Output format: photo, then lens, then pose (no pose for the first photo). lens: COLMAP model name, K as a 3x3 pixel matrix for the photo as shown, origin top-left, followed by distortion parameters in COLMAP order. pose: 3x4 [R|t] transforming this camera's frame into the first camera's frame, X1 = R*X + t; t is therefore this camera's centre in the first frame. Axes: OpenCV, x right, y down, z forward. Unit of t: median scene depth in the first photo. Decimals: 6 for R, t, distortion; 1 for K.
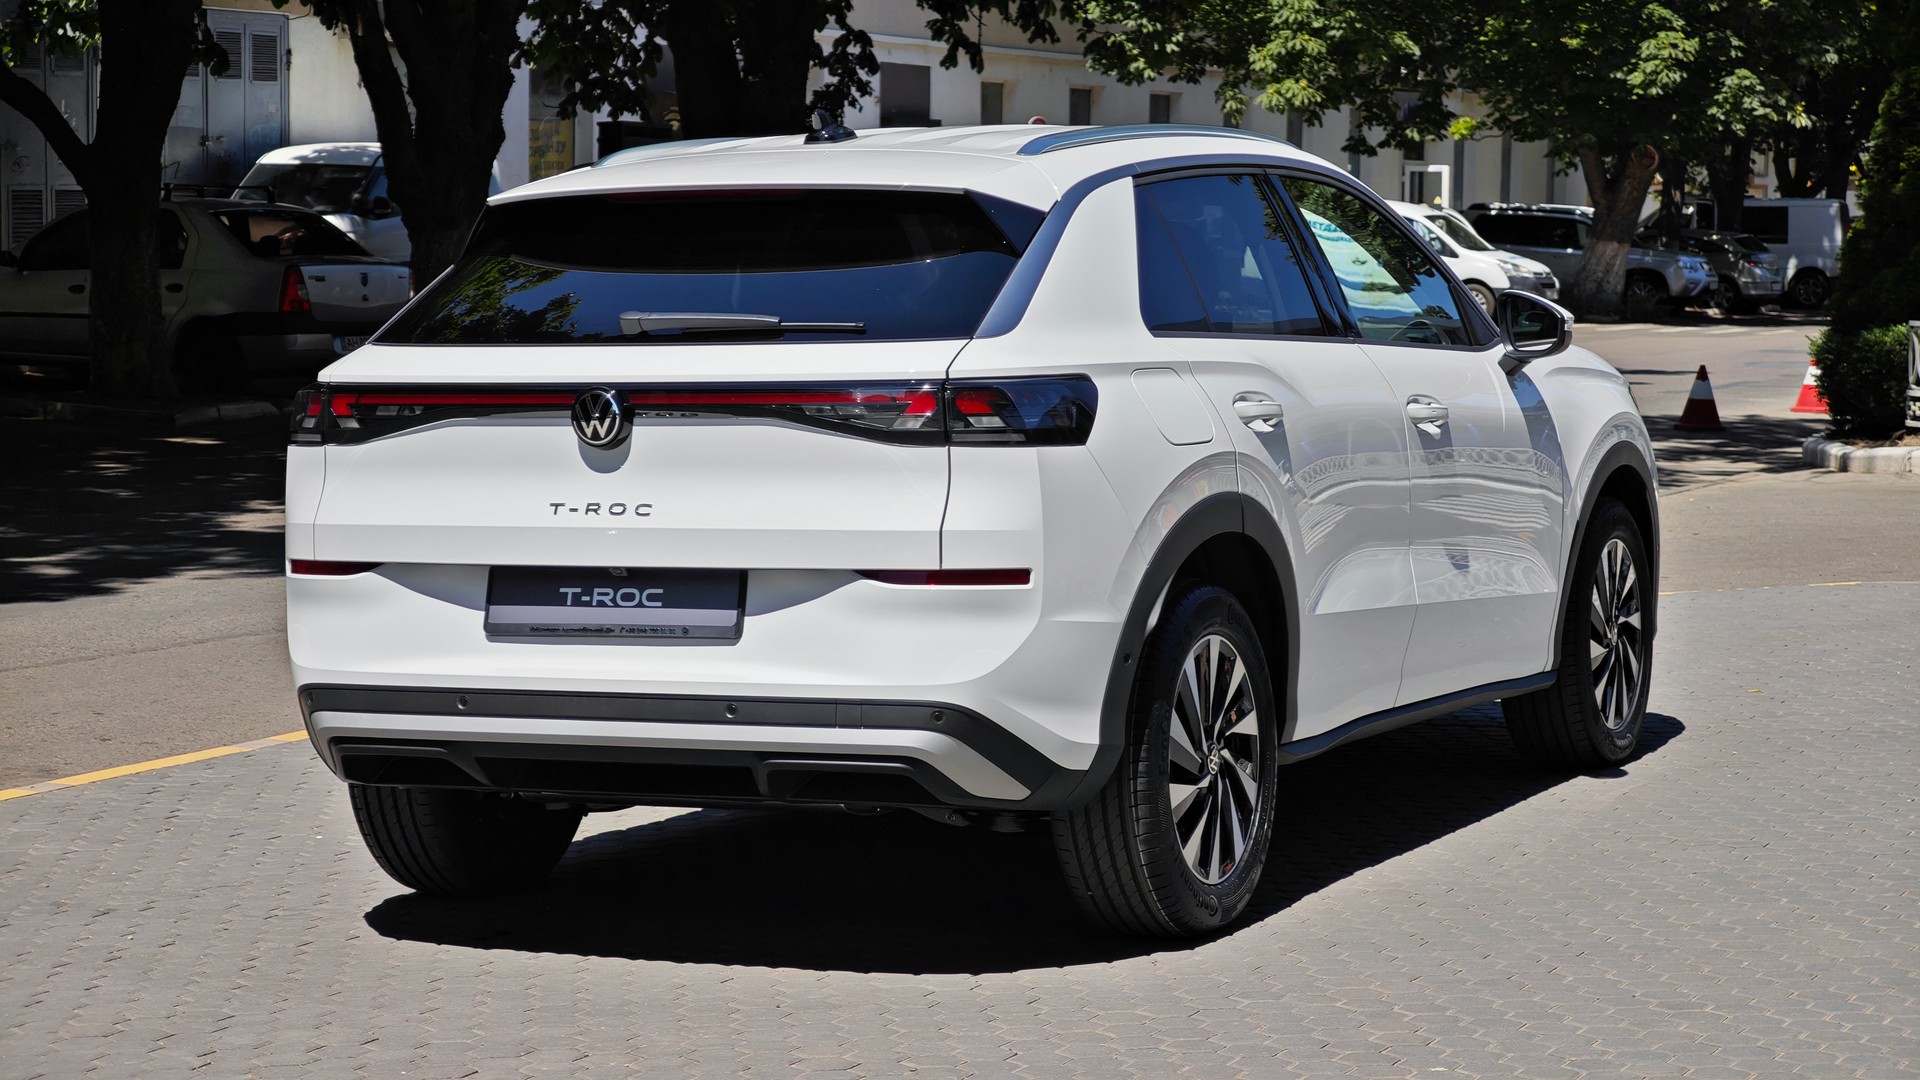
lens RADIAL K [[4102.3, 0, 976.2], [0, 4102.3, 534.6], [0, 0, 1]] dist [0.065228, 0.000000]
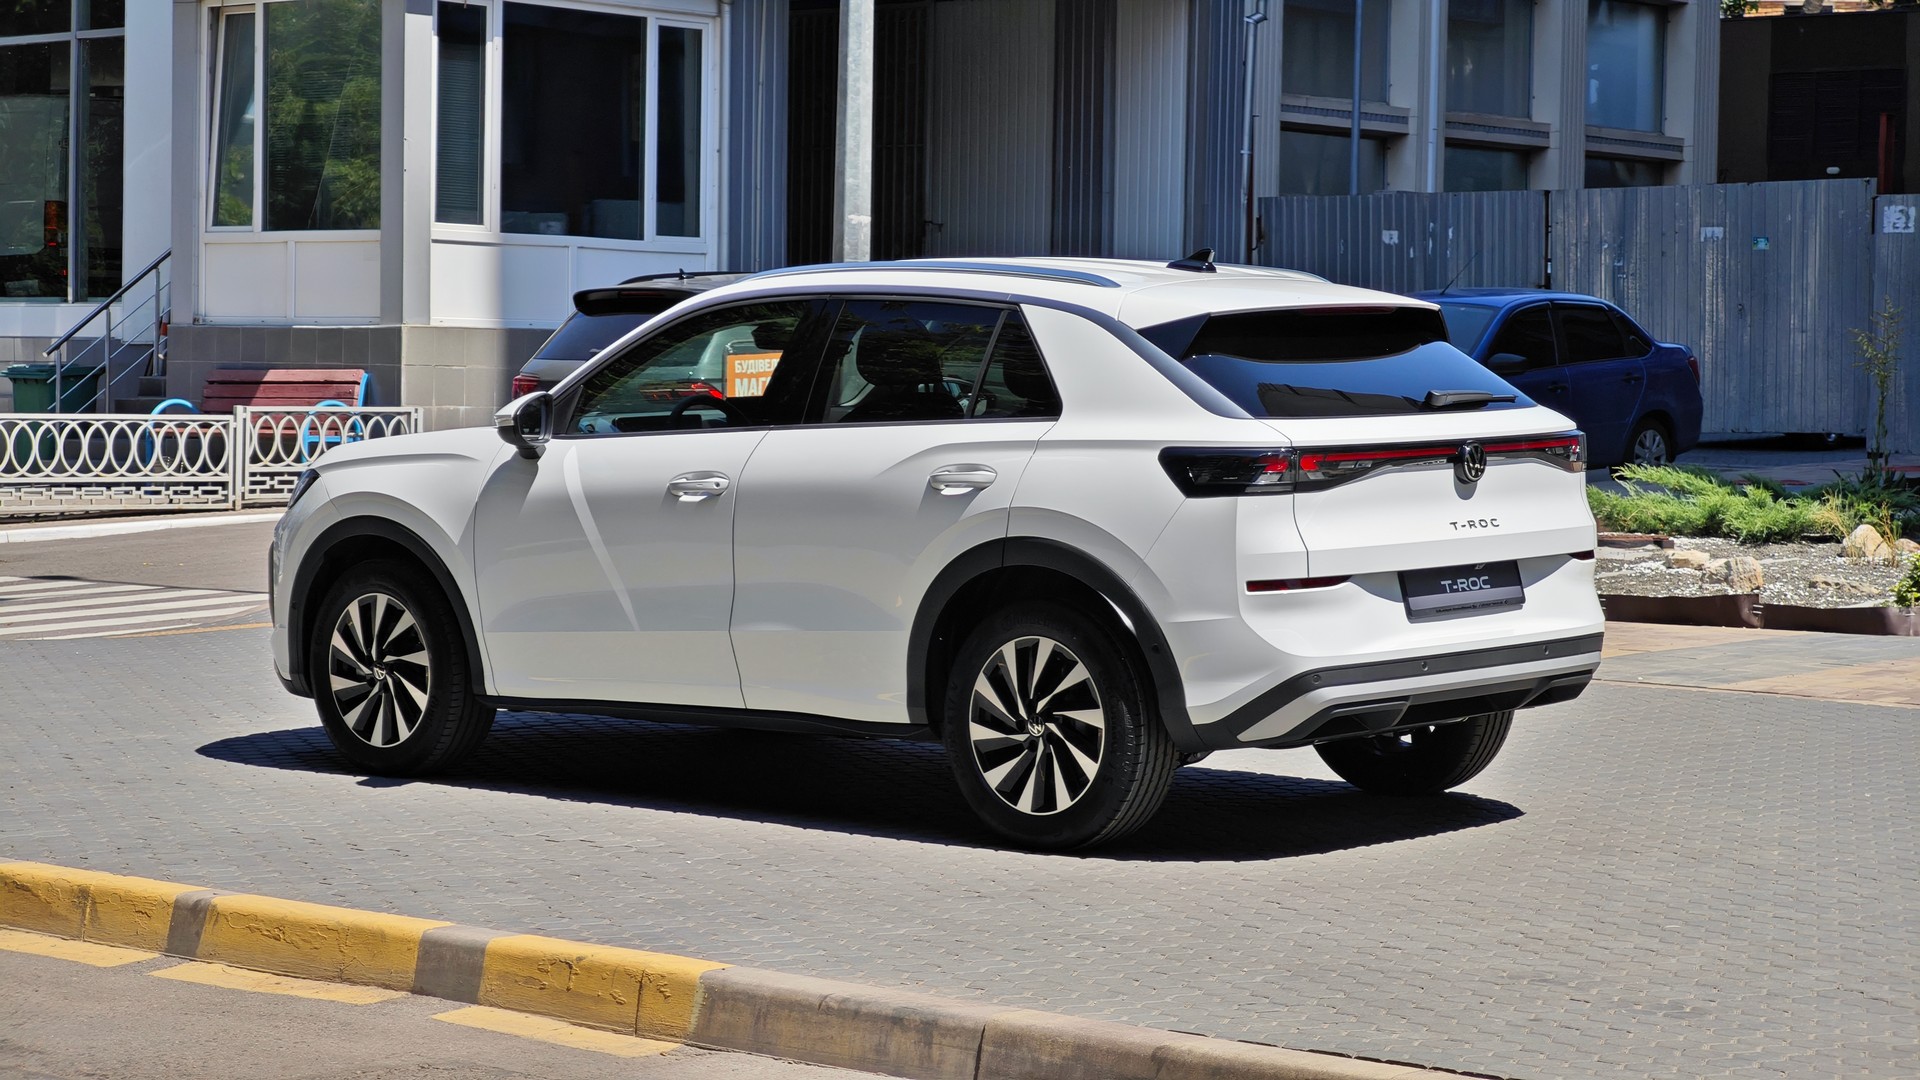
lens RADIAL K [[4102.3, 0, 963.5], [0, 4102.3, 535.5], [0, 0, 1]] dist [0.065228, 0.000000]
pose [[0.309856, -0.044729, 0.949731, -1.533140], [0.065495, 0.997524, 0.025612, -0.051435], [-0.948525, 0.054267, 0.312018, 0.708222]]
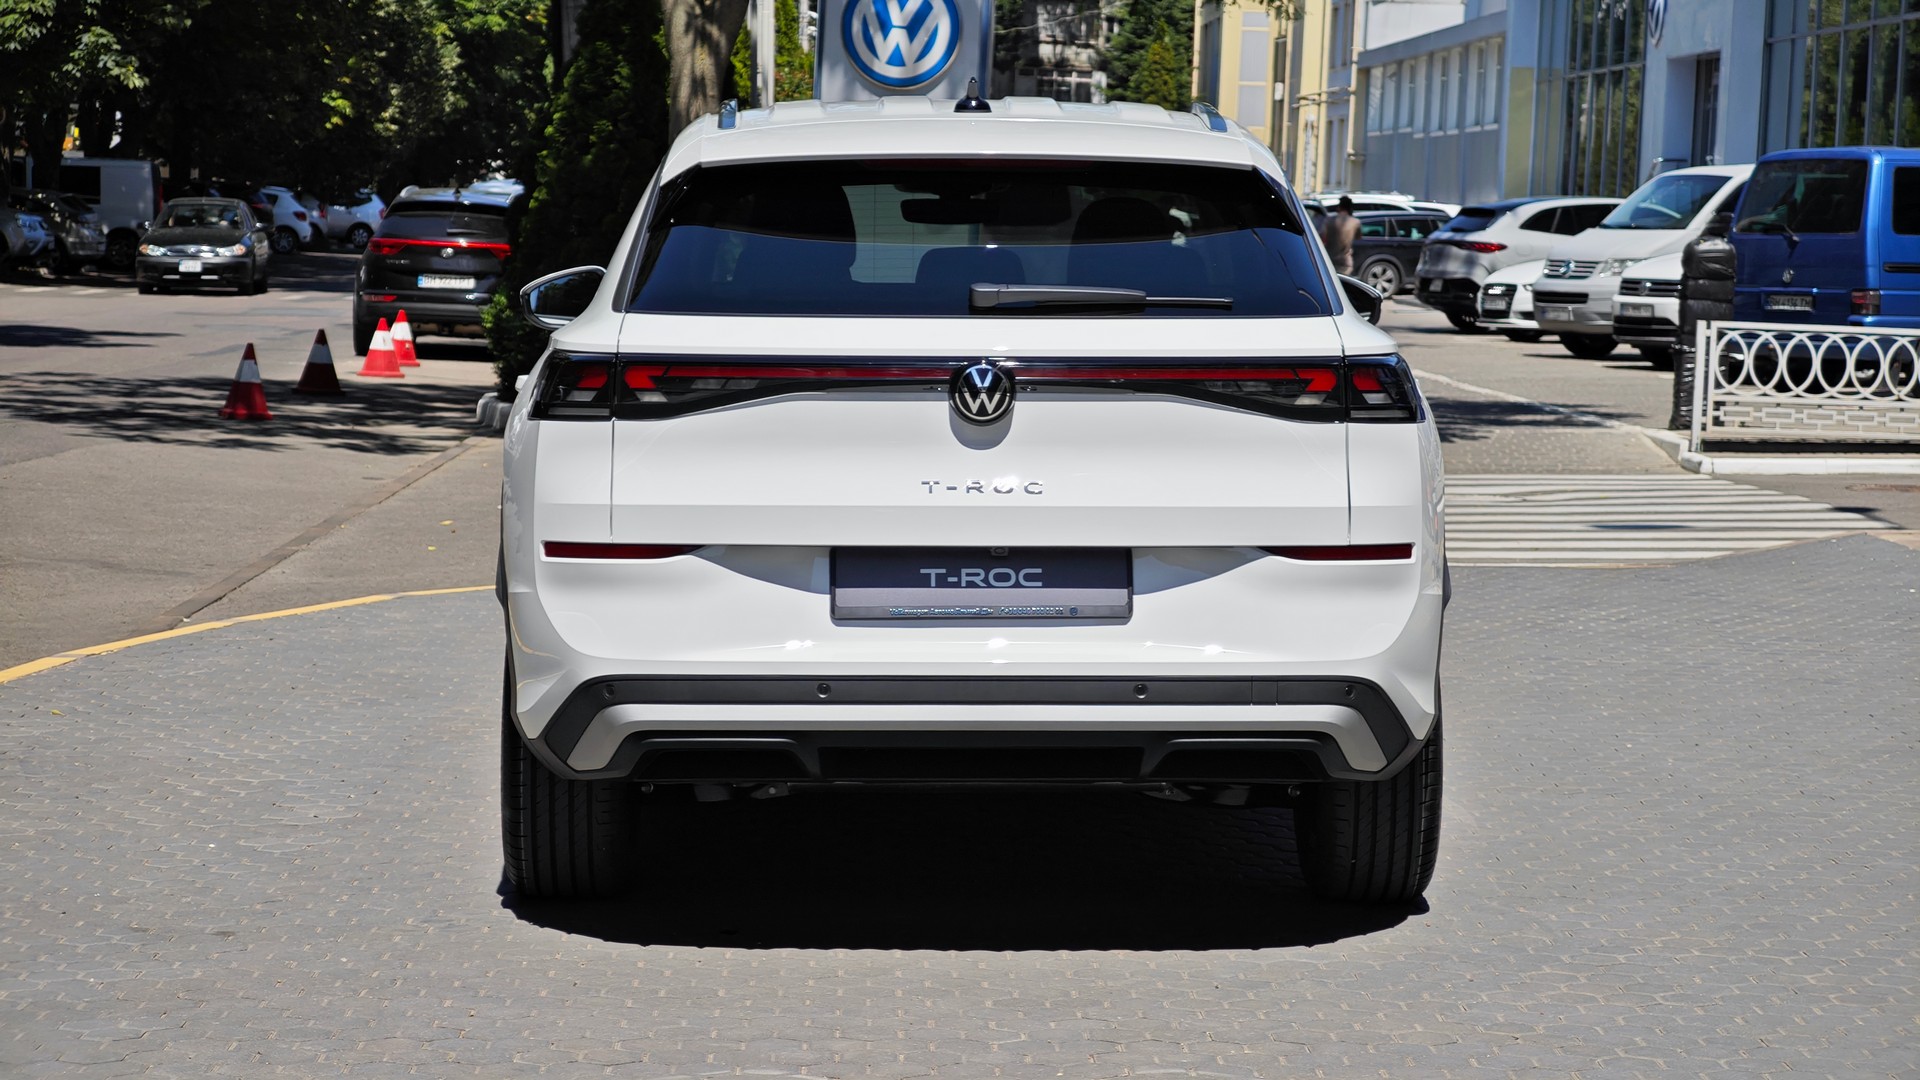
lens RADIAL K [[4102.3, 0, 976.2], [0, 4102.3, 552.3], [0, 0, 1]] dist [0.065228, 0.000000]
pose [[0.903824, -0.012940, 0.427708, -0.502612], [0.007005, 0.999856, 0.015446, -0.005707], [-0.427847, -0.010964, 0.903785, 0.123962]]
